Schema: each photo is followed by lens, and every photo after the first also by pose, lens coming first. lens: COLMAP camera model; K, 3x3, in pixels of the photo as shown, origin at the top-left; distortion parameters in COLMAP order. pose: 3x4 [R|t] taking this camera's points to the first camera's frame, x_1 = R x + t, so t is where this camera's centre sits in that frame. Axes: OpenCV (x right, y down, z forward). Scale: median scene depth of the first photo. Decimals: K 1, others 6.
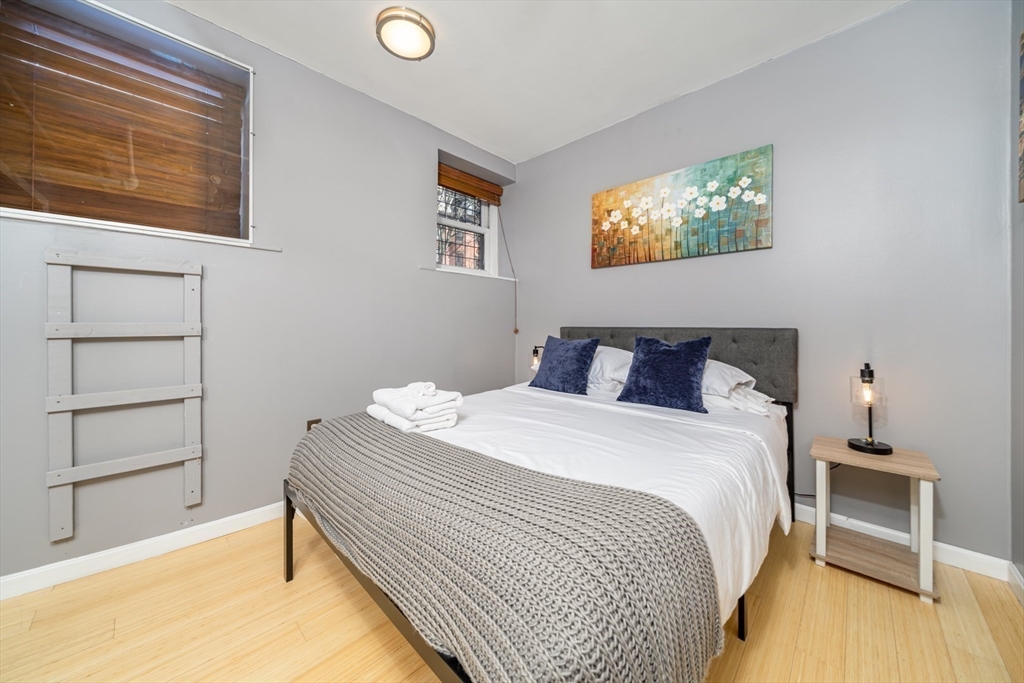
lens RADIAL K [[371.4, 0, 515.0], [0, 371.4, 321.6], [0, 0, 1]] dist [0.000976, 0.000031]
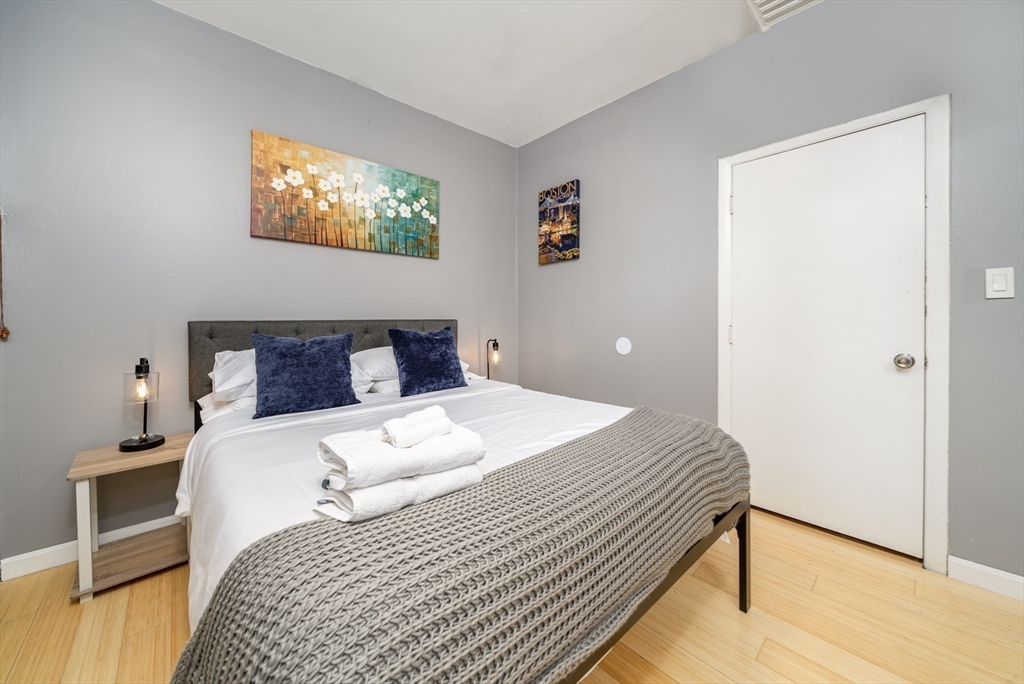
lens RADIAL K [[385.7, 0, 510.7], [0, 385.7, 323.0], [0, 0, 1]] dist [-0.002193, -0.000052]
pose [[0.050184, -0.014587, 0.998633, -0.583524], [-0.006440, 0.999868, 0.014929, 0.006337], [-0.998719, -0.007181, 0.050083, 0.571925]]
